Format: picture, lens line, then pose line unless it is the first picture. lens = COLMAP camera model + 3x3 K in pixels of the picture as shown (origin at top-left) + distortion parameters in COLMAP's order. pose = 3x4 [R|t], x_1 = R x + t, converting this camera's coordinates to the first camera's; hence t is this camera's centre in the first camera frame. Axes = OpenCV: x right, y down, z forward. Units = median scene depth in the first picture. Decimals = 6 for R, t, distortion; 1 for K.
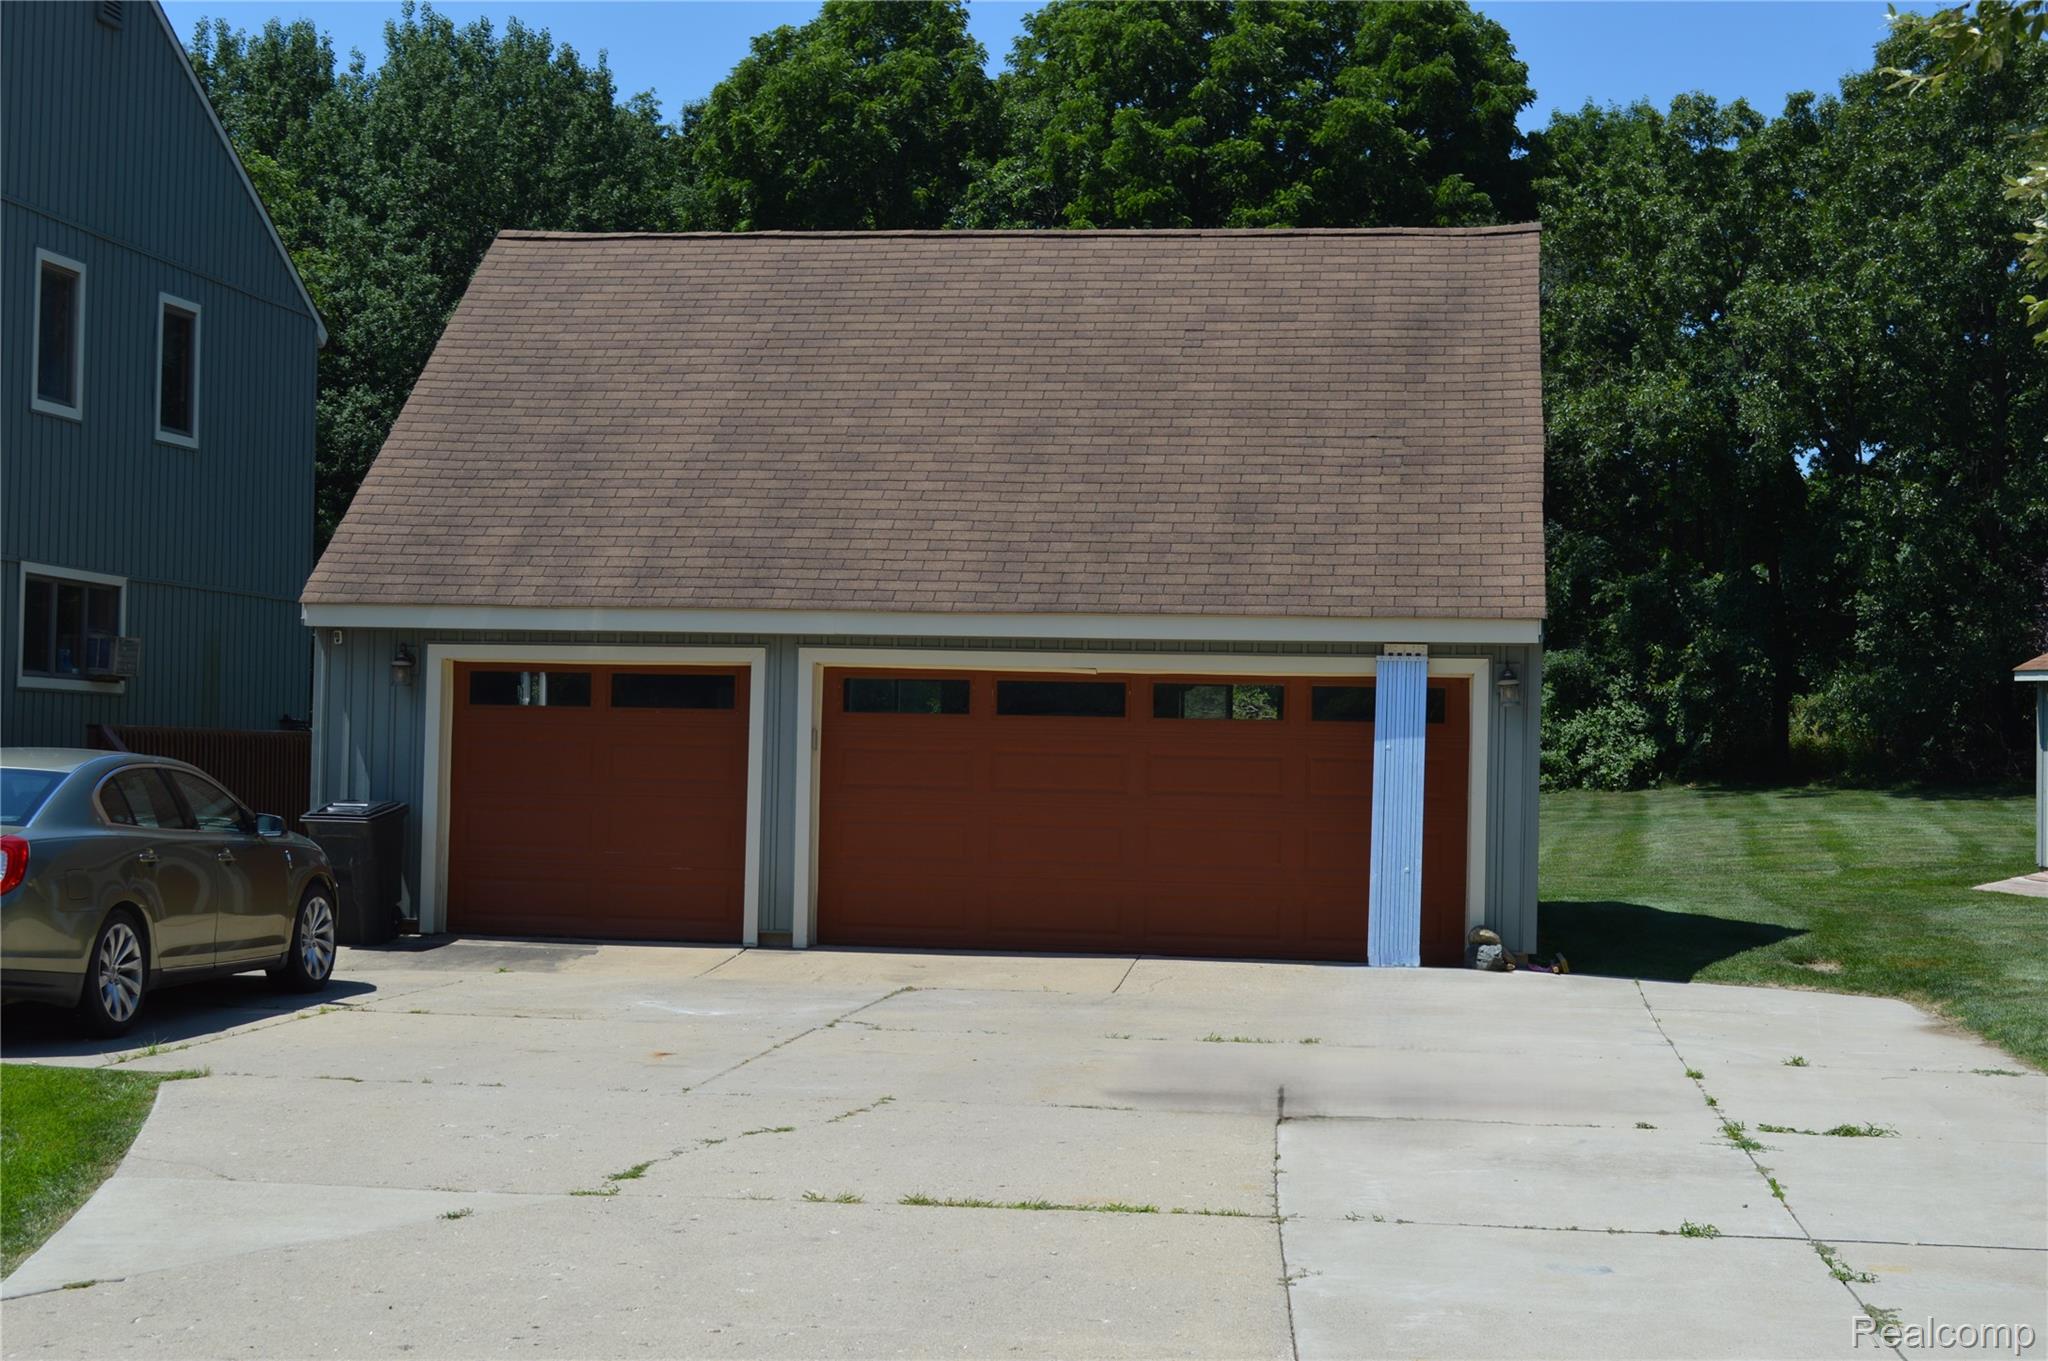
lens RADIAL K [[3070.7, 0, 1025.3], [0, 3070.7, 682.2], [0, 0, 1]] dist [0.033774, 0.000000]
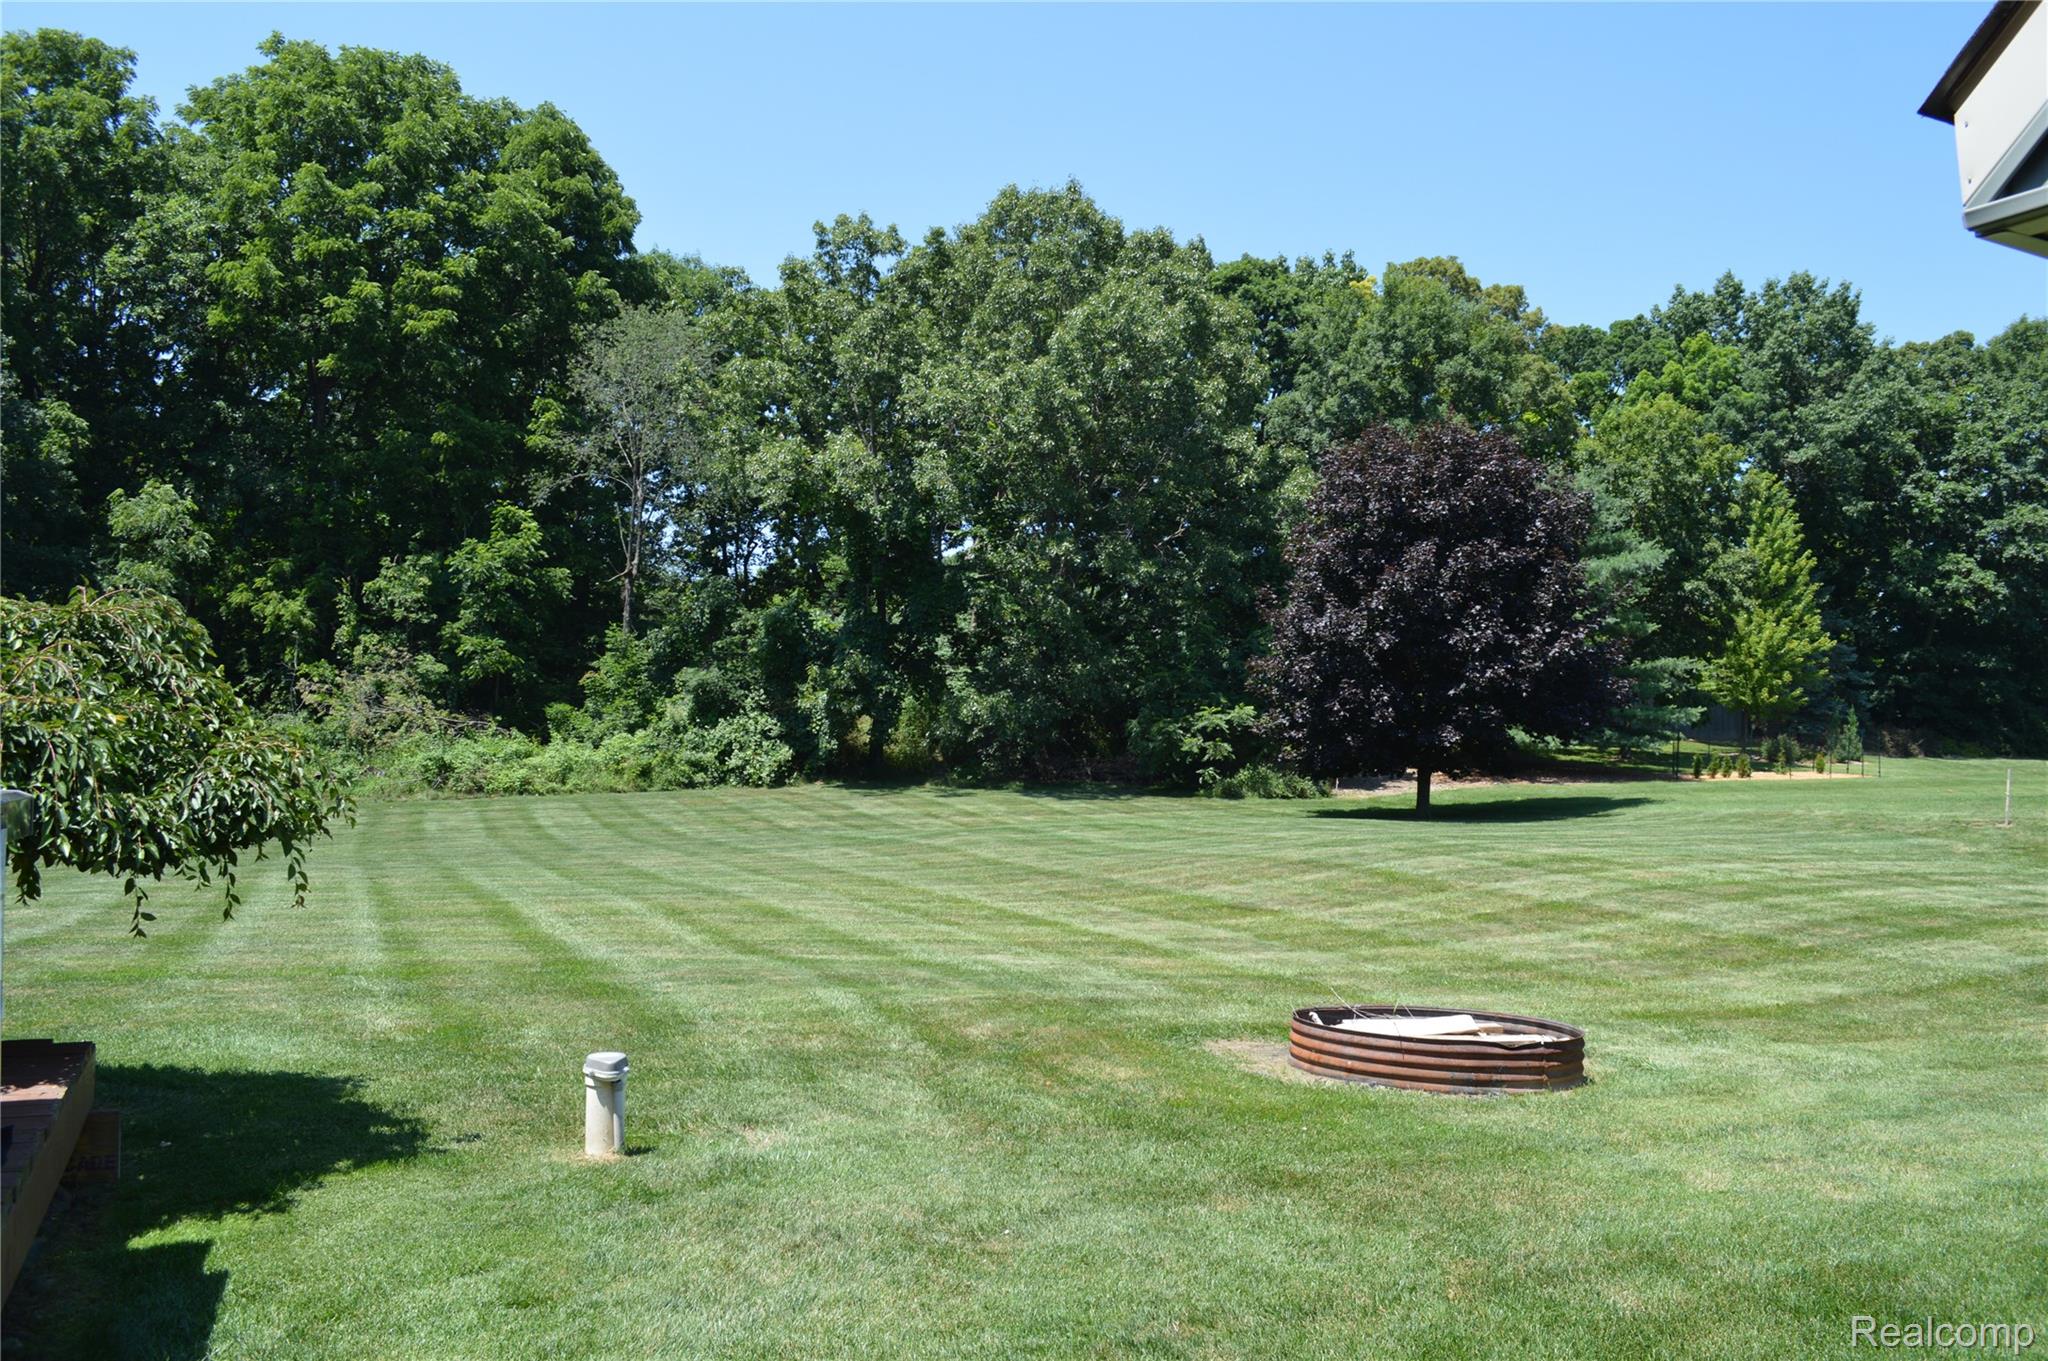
lens RADIAL K [[1657.2, 0, 1018.5], [0, 1657.2, 677.3], [0, 0, 1]] dist [-0.072867, 0.006010]
pose [[0.828367, 0.037342, 0.558941, -0.075922], [-0.028165, 0.999290, -0.025019, 0.005401], [-0.559478, 0.004982, 0.828830, 0.374146]]
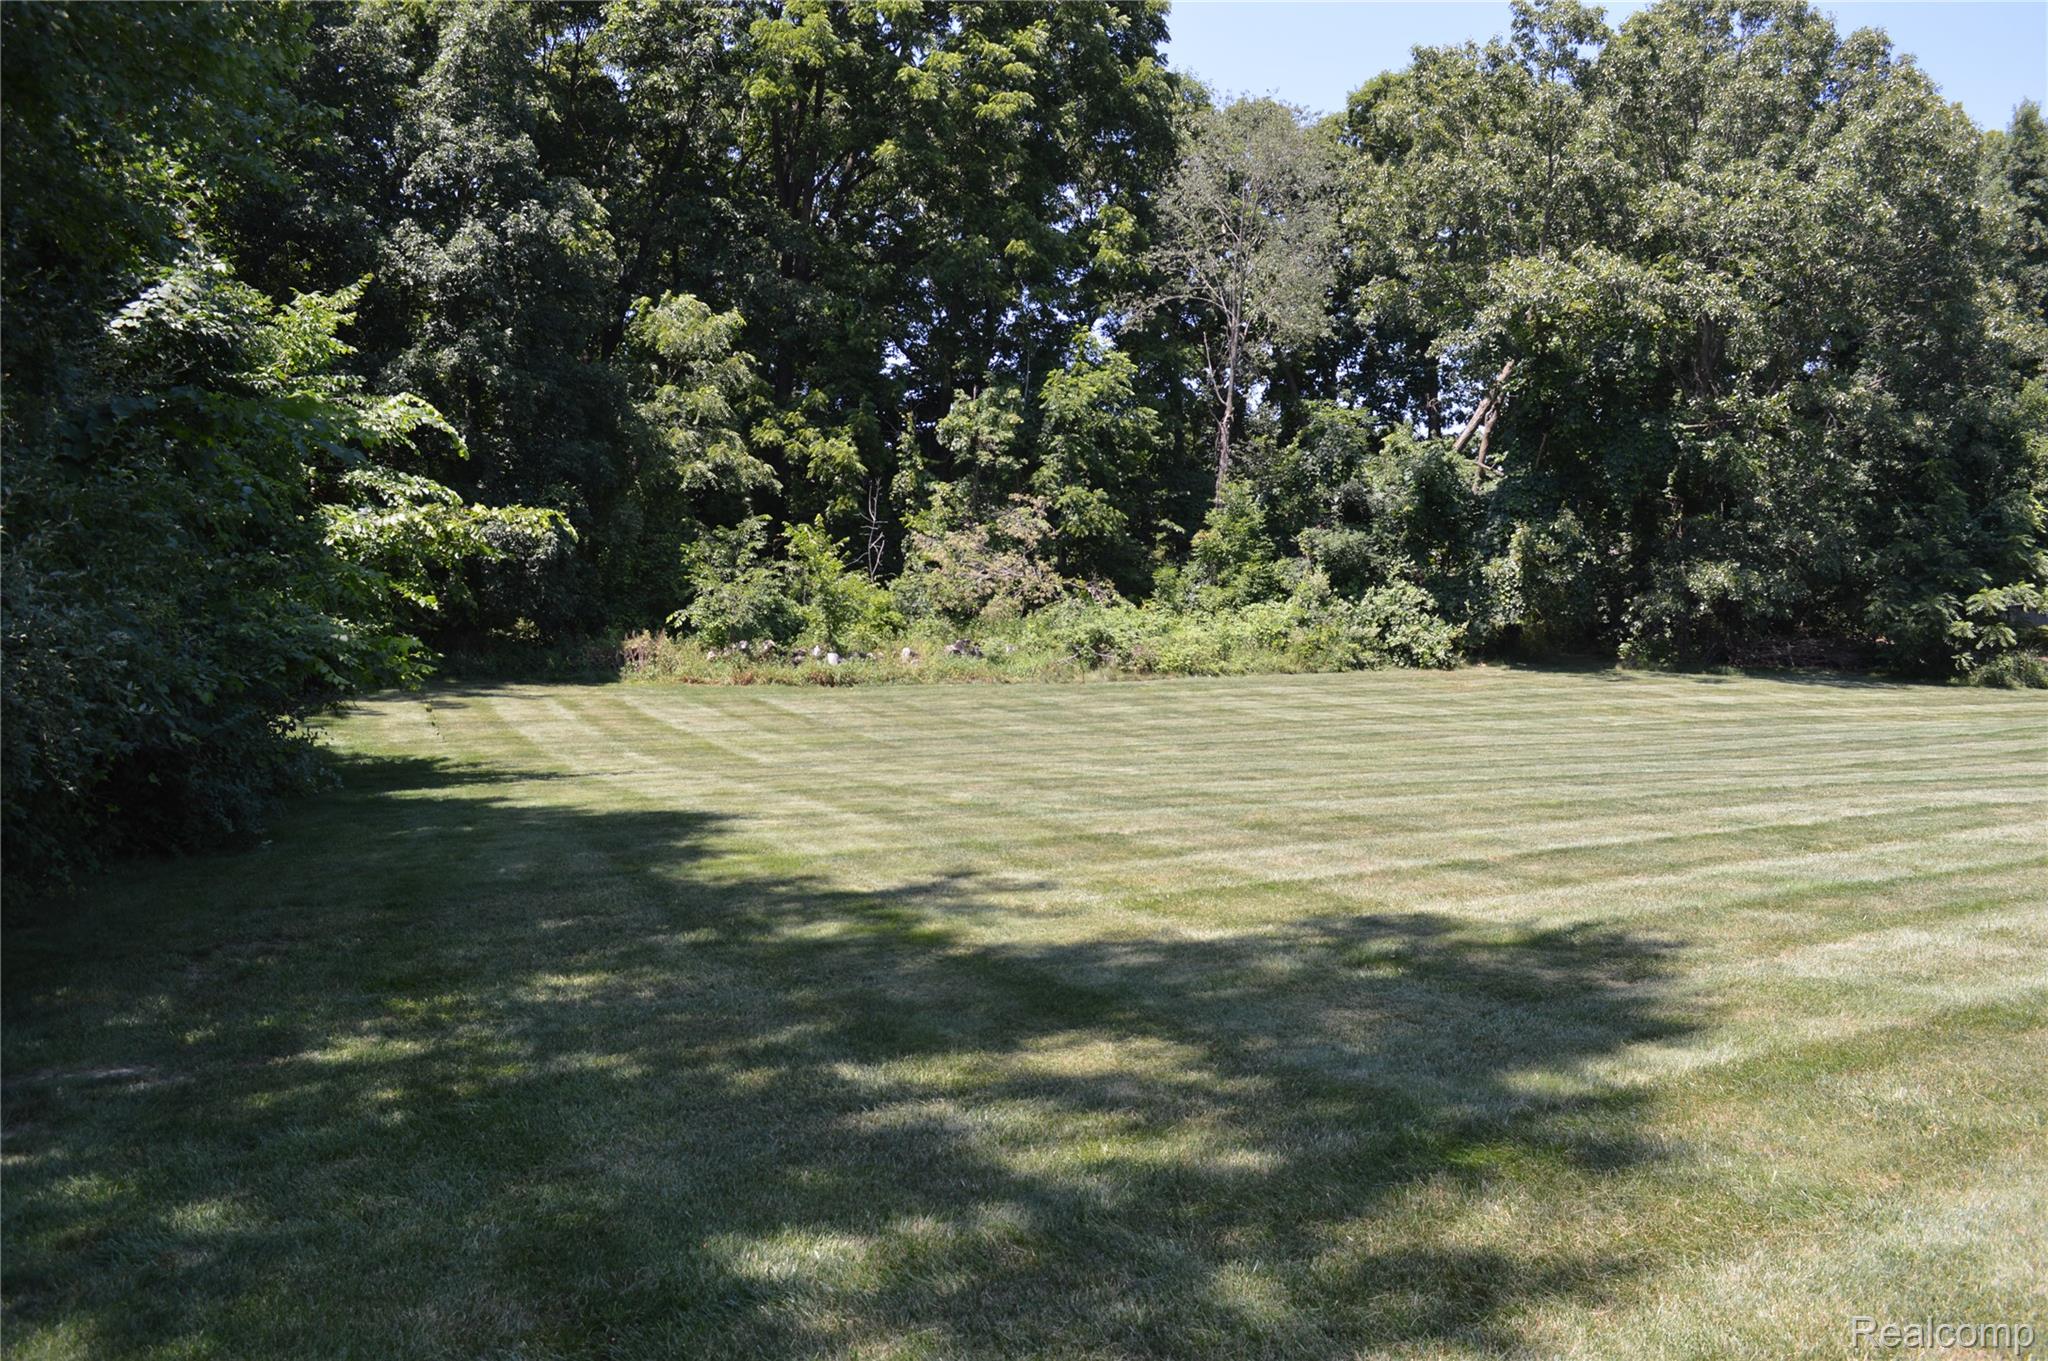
lens RADIAL K [[1657.2, 0, 1025.6], [0, 1657.2, 686.7], [0, 0, 1]] dist [-0.072867, 0.006010]
pose [[0.805959, 0.005574, 0.591945, -0.215493], [-0.041221, 0.998057, 0.046727, 0.019007], [-0.590534, -0.062061, 0.804623, 0.576994]]
